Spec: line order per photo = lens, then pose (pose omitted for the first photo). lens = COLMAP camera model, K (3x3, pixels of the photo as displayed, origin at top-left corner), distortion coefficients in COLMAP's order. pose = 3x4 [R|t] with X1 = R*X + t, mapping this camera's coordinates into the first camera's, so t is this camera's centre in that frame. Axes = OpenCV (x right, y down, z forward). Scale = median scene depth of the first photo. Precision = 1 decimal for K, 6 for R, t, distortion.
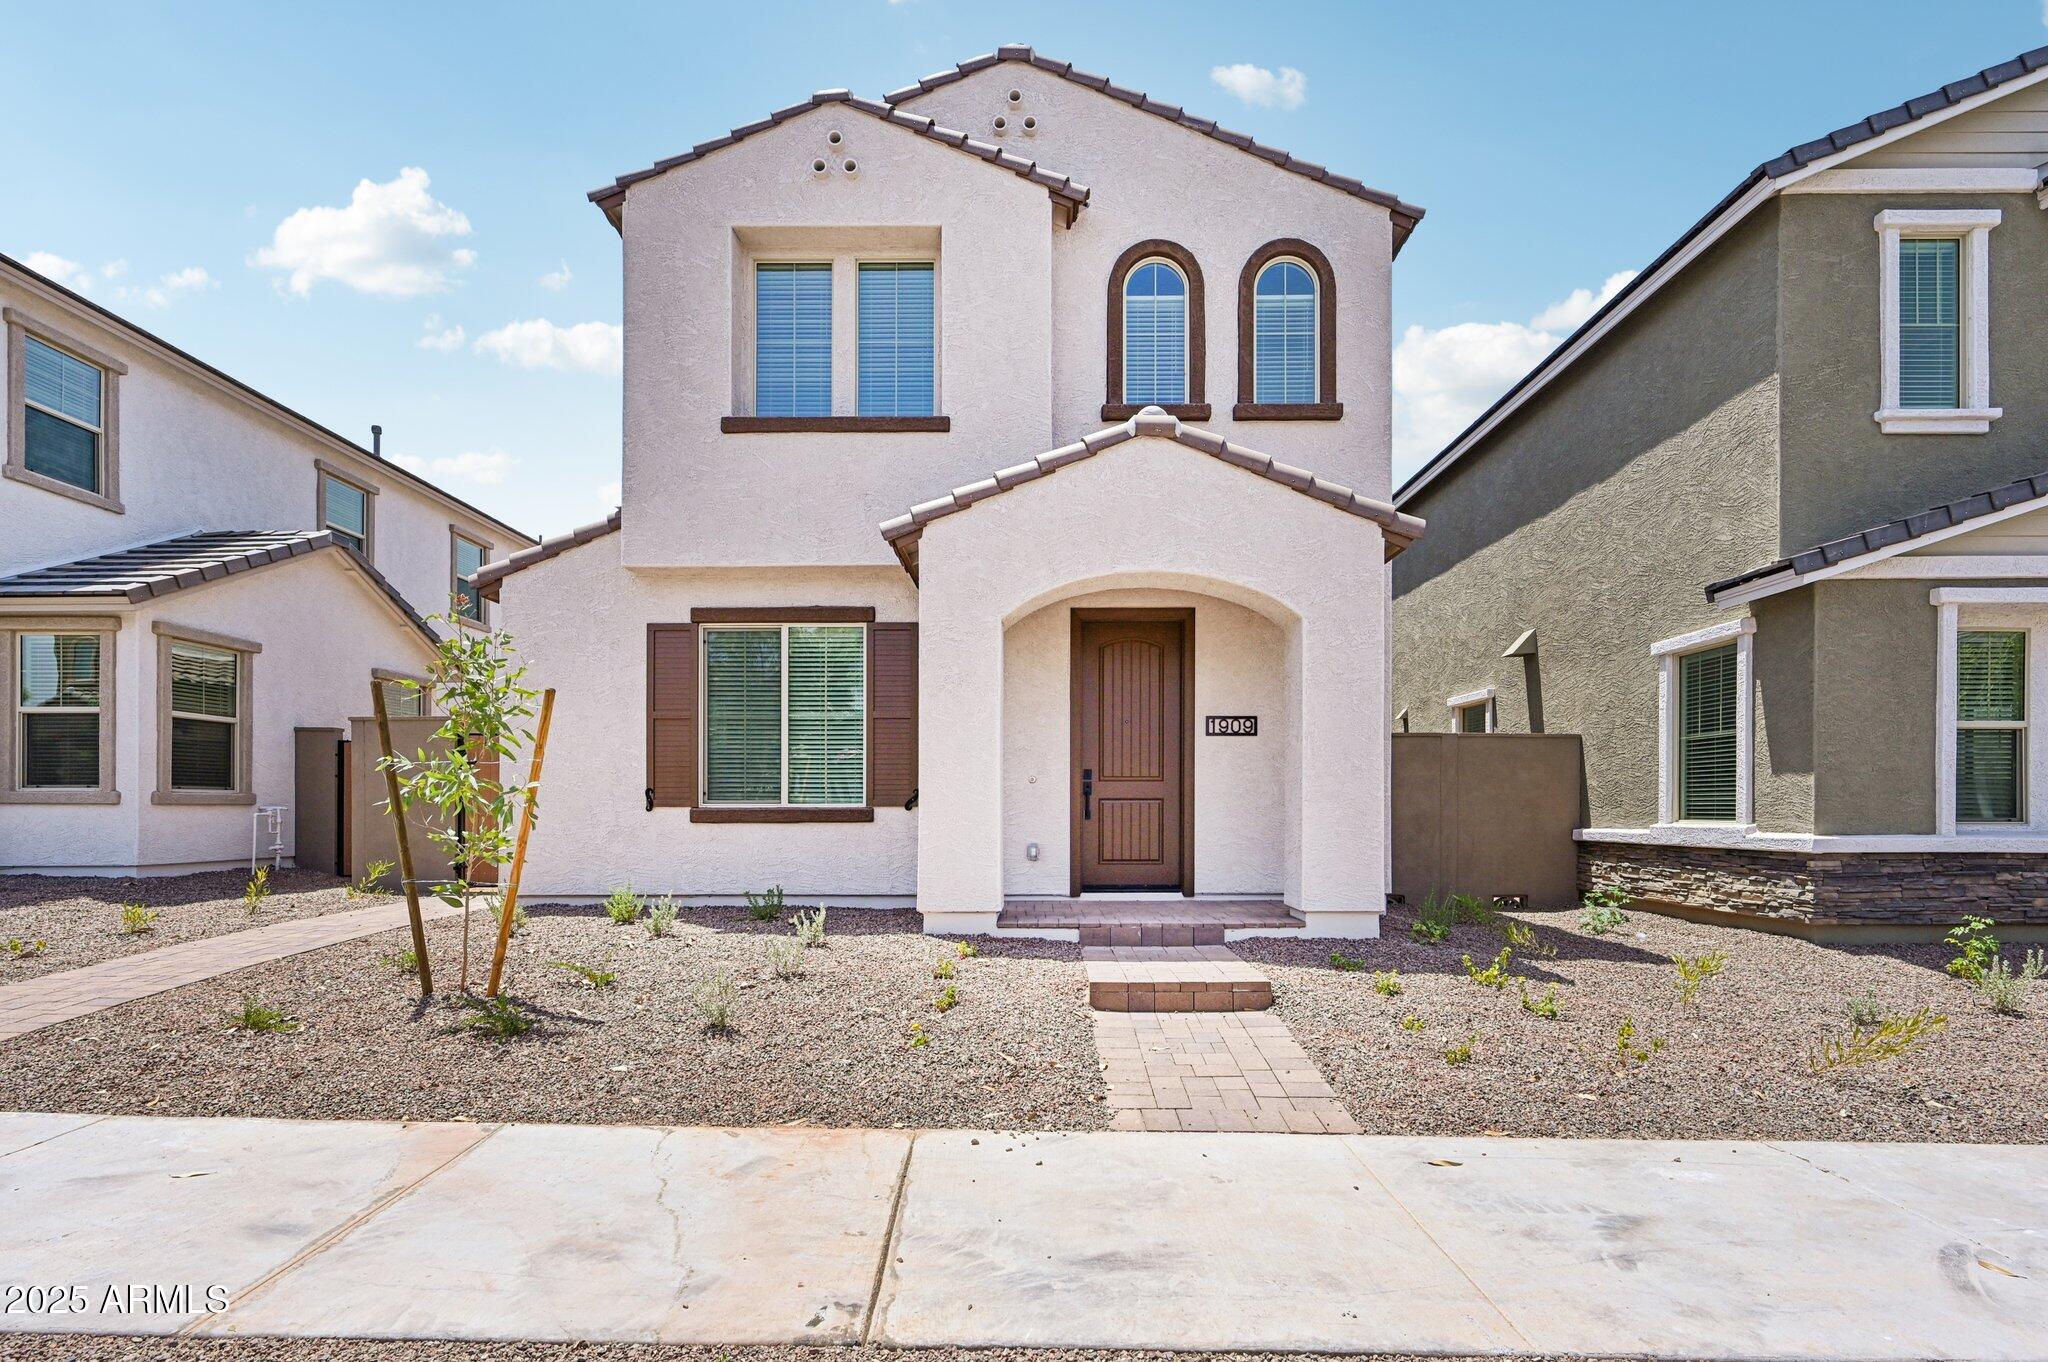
lens RADIAL K [[938.0, 0, 1041.7], [0, 938.0, 803.7], [0, 0, 1]] dist [-0.001171, 0.000768]
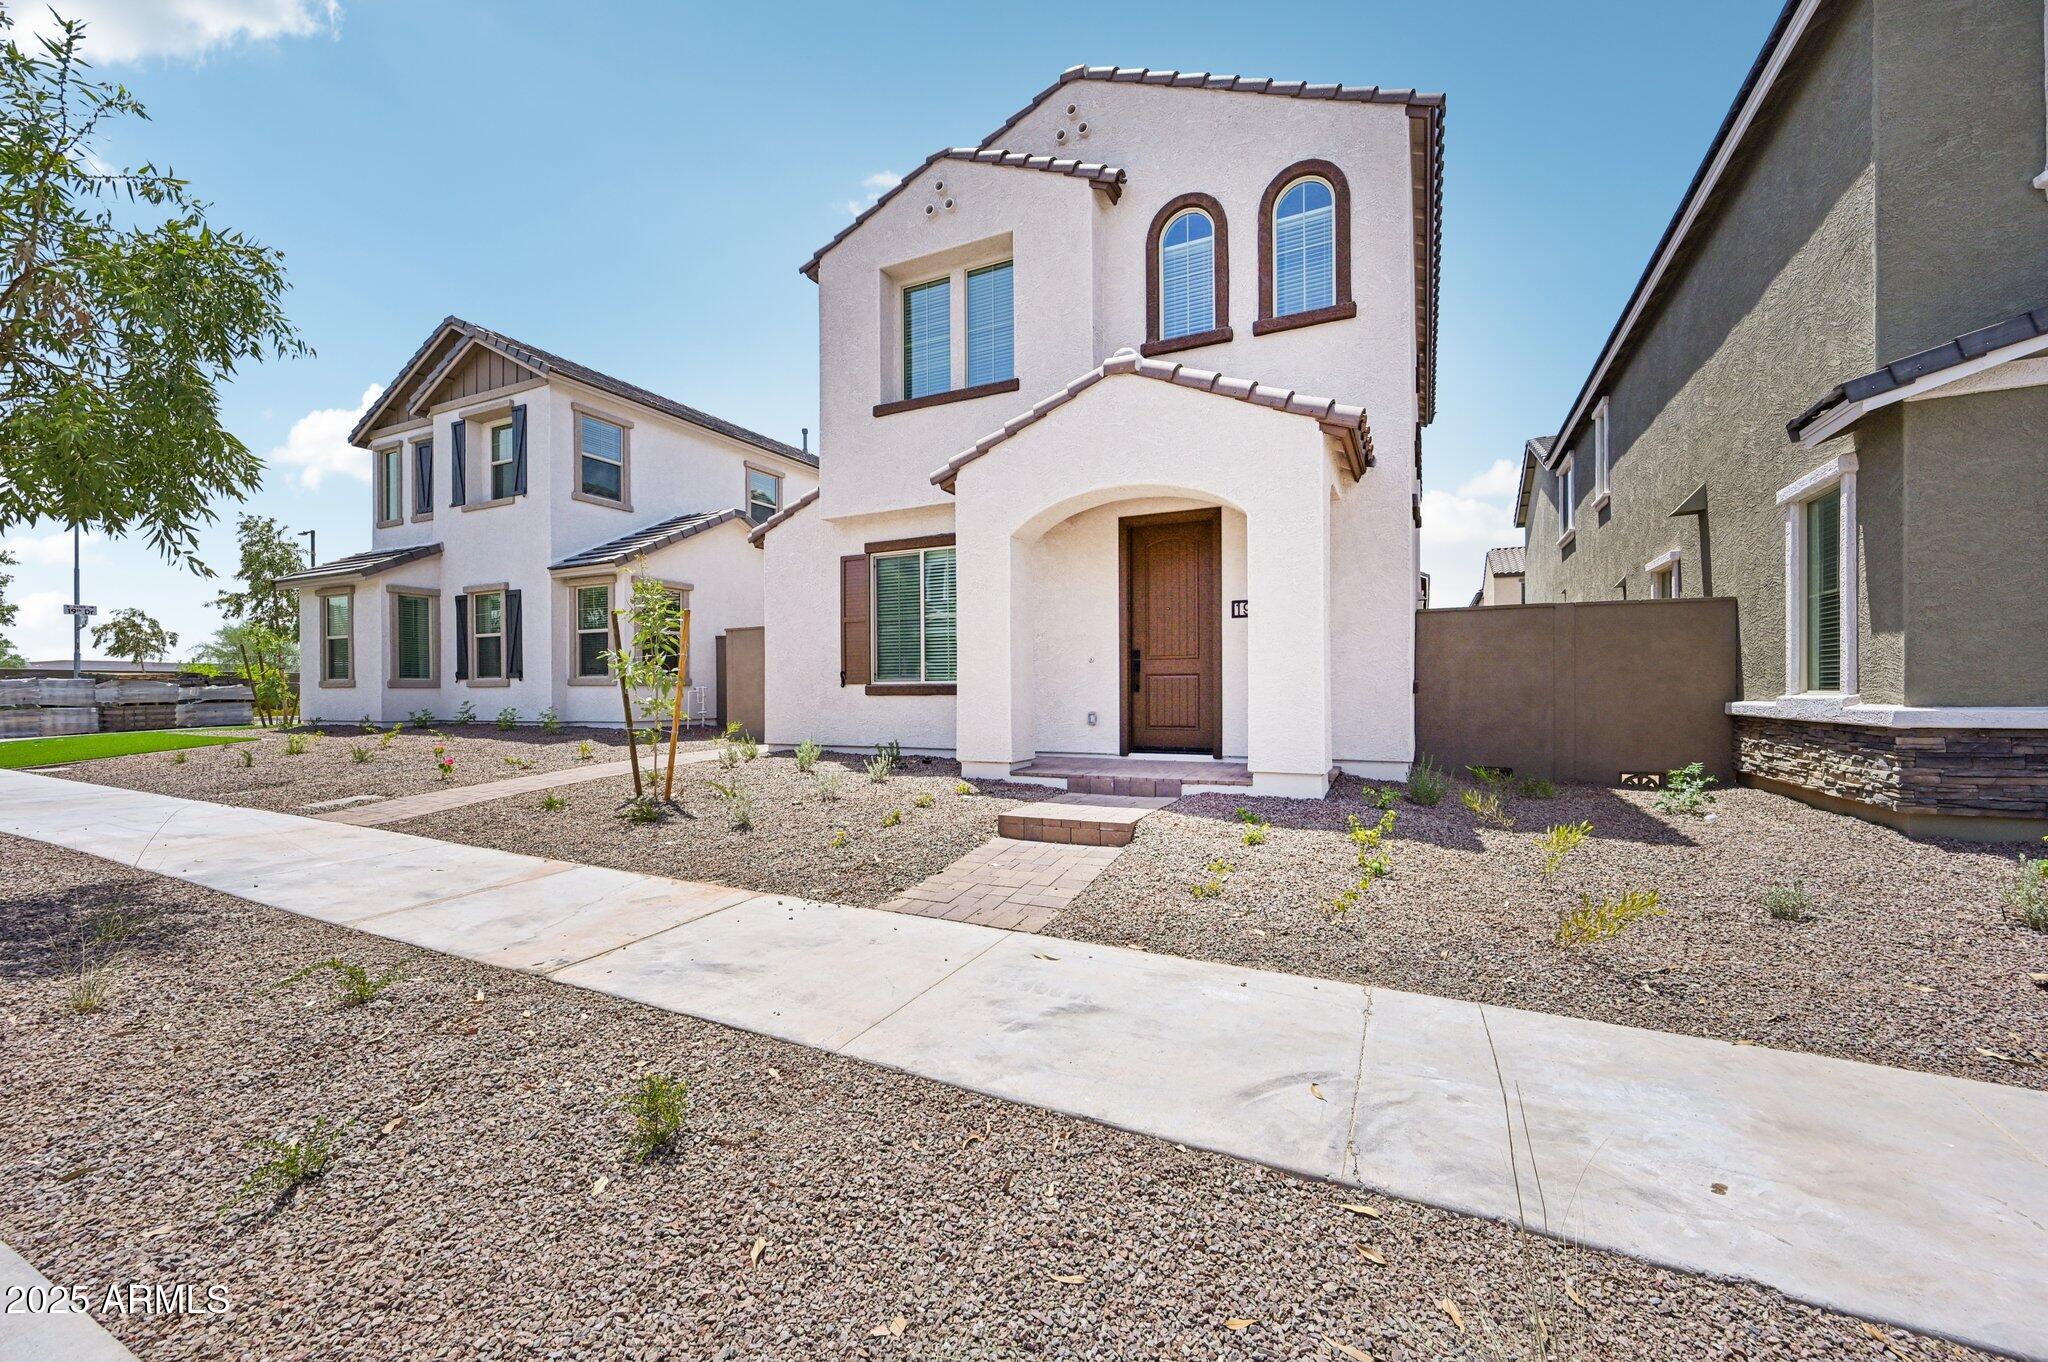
lens RADIAL K [[817.4, 0, 1029.6], [0, 817.4, 683.2], [0, 0, 1]] dist [0.000016, 0.000237]
pose [[0.900208, -0.008272, -0.435382, 0.398401], [0.007381, 0.999966, -0.003738, 0.008643], [0.435398, 0.000151, 0.900238, 0.001009]]
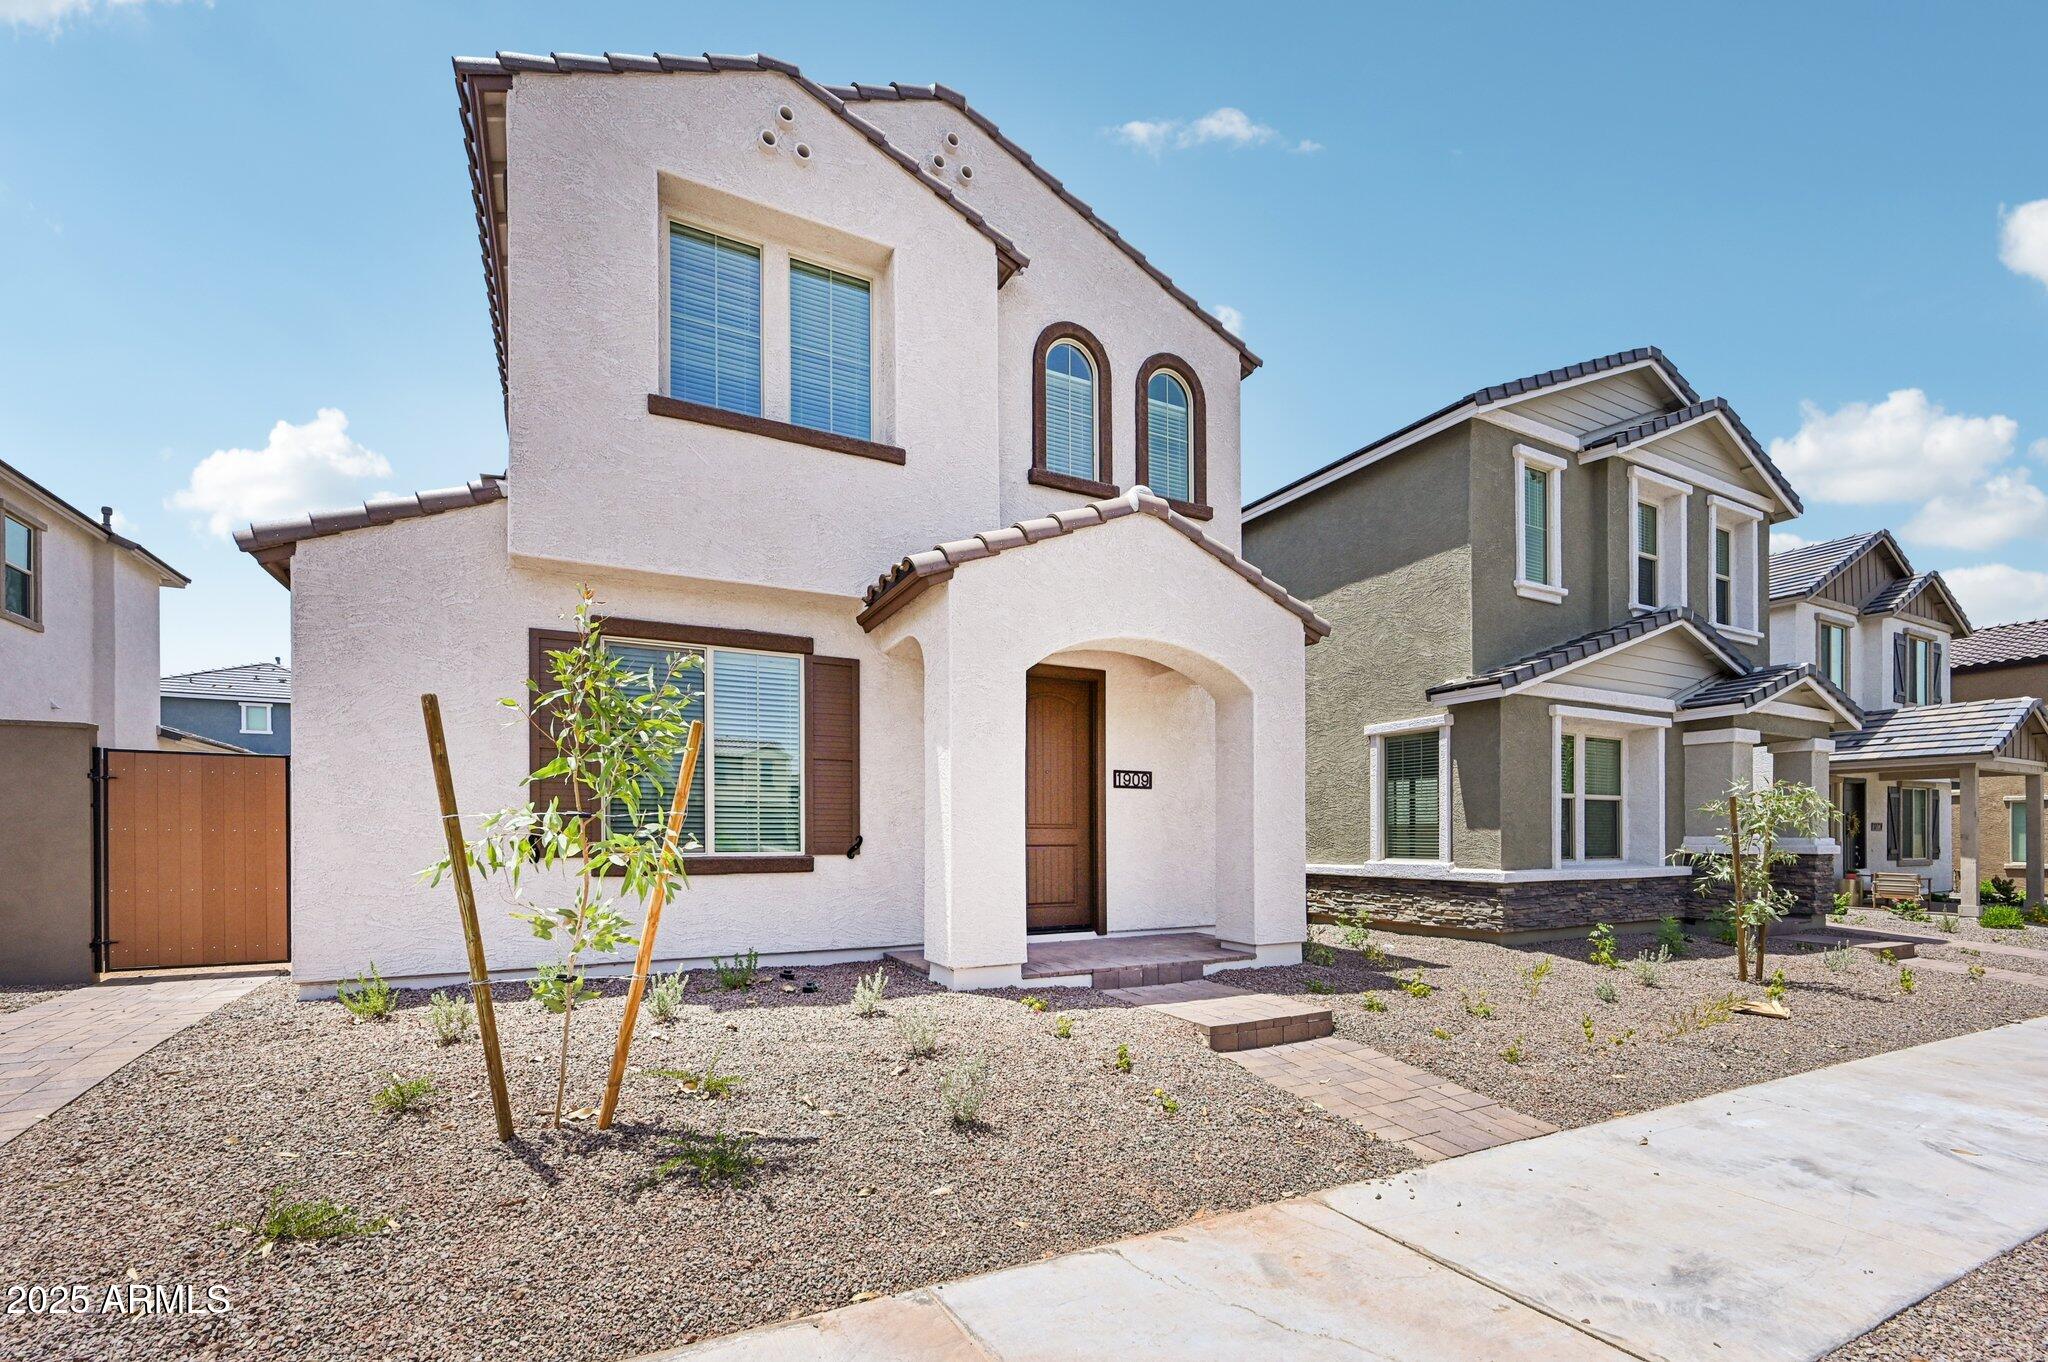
lens RADIAL K [[871.5, 0, 1021.0], [0, 871.5, 831.4], [0, 0, 1]] dist [-0.000088, 0.000282]
pose [[0.882744, 0.003397, 0.469842, -0.410183], [-0.003485, 0.999994, -0.000681, -0.020737], [-0.469841, -0.001036, 0.882750, 0.153180]]
